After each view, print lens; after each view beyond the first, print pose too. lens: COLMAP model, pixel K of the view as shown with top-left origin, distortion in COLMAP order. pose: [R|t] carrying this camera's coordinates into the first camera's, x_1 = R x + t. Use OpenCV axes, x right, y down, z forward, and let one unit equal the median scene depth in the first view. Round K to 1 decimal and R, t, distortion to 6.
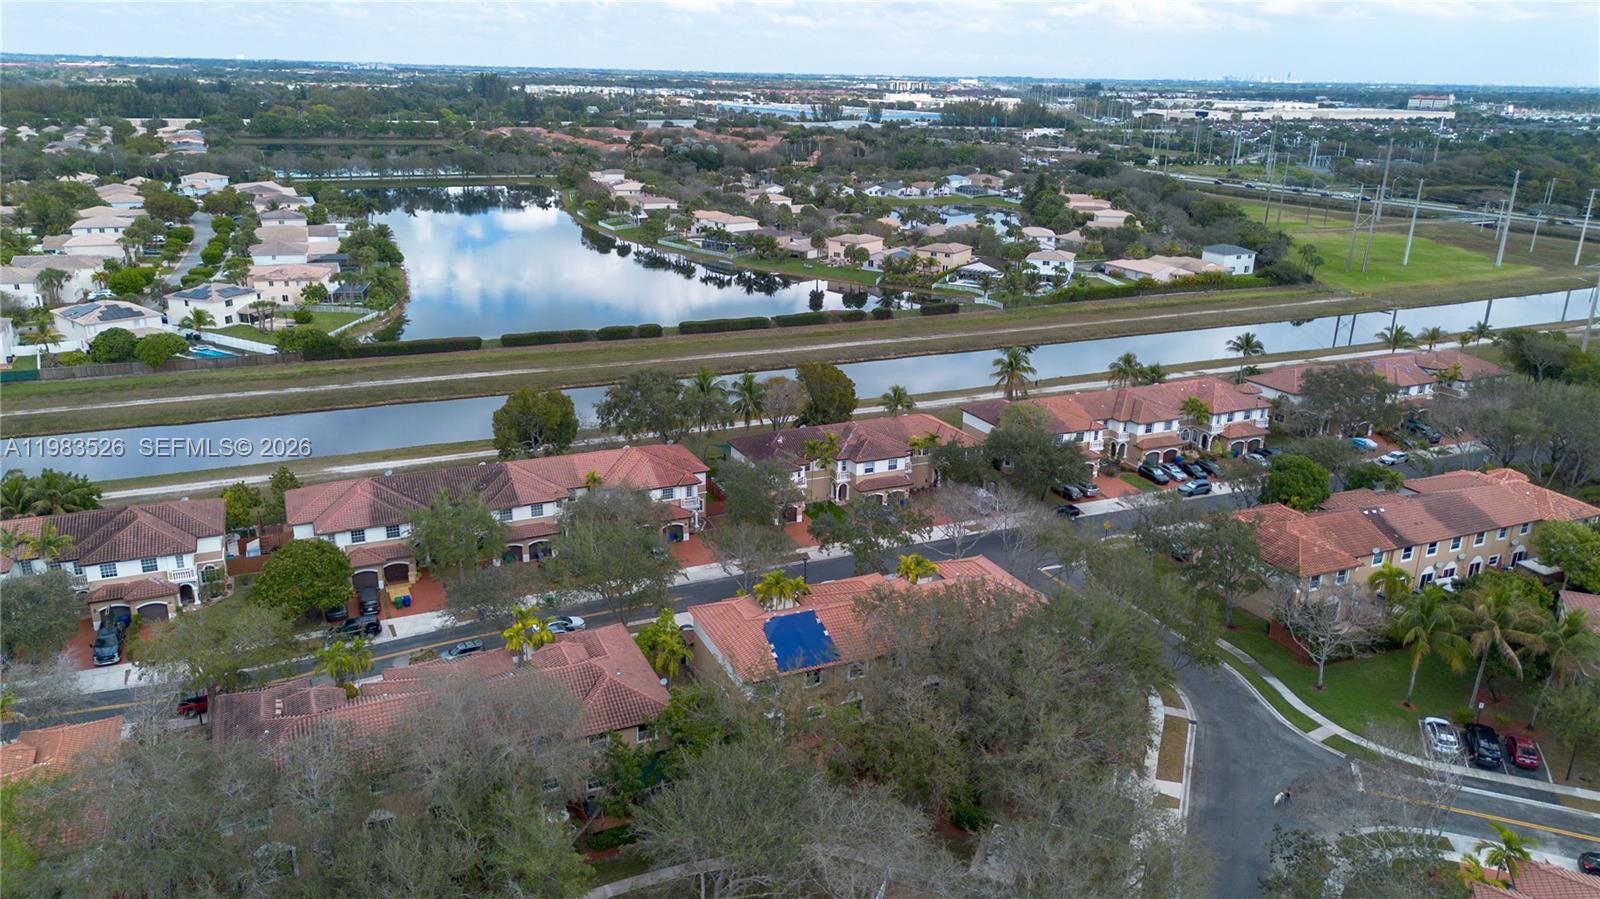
lens RADIAL K [[1141.4, 0, 800.0], [0, 1141.4, 449.5], [0, 0, 1]] dist [0.052752, -0.050631]
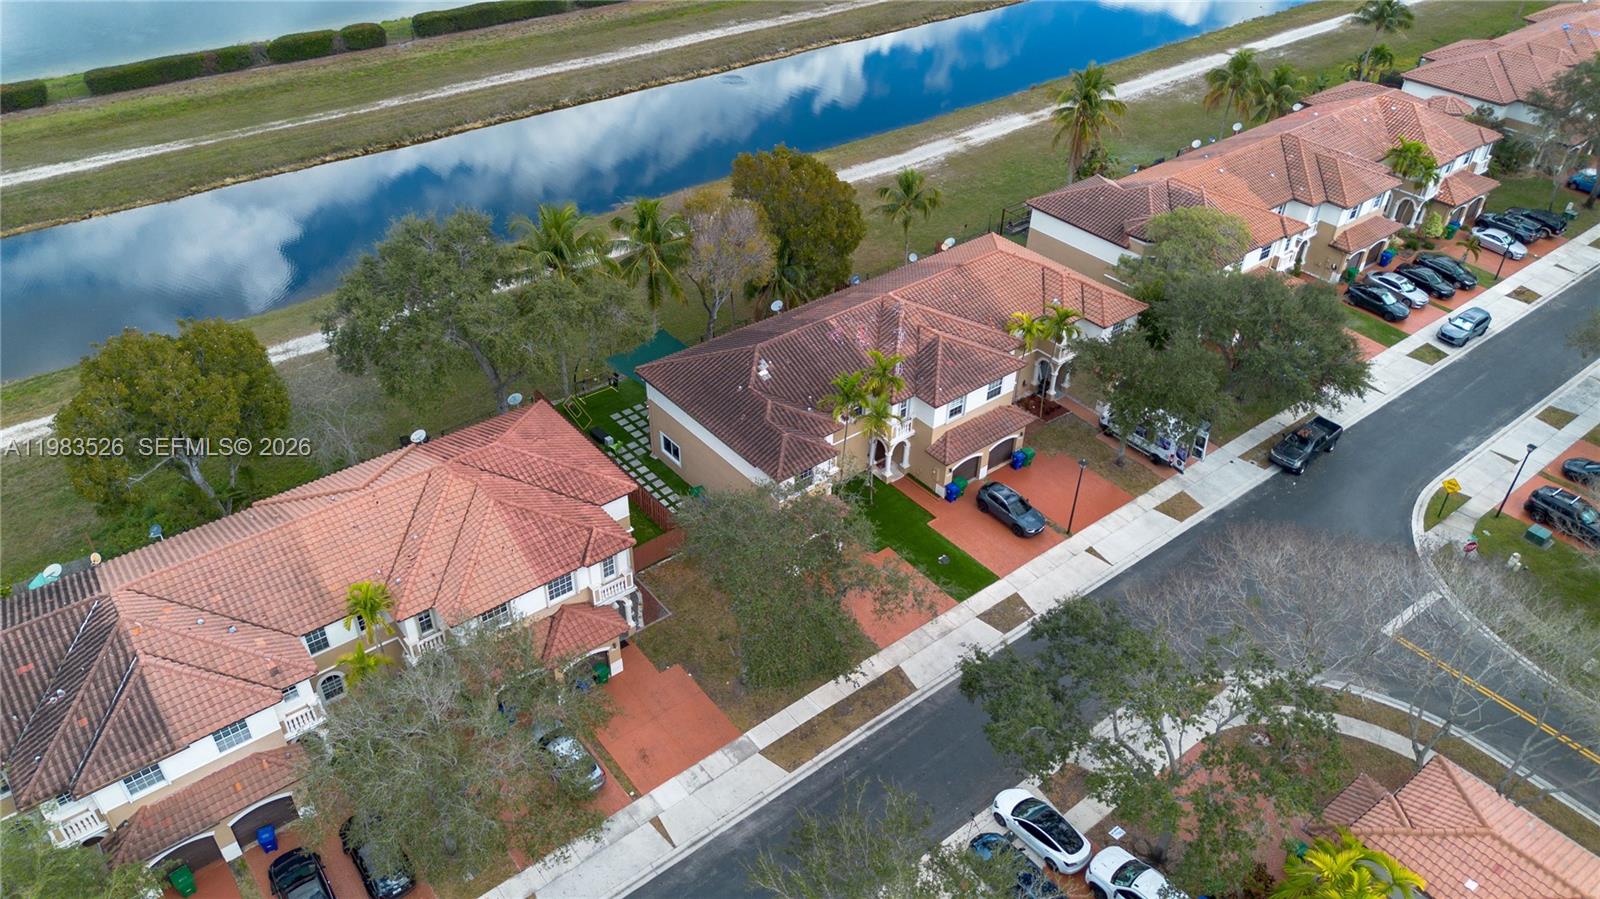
lens RADIAL K [[1141.4, 0, 800.0], [0, 1141.4, 449.5], [0, 0, 1]] dist [0.052752, -0.050631]
pose [[0.970831, -0.146053, 0.190145, -0.087730], [0.079061, 0.943703, 0.321208, -0.115071], [-0.226354, -0.296806, 0.927723, 0.518101]]
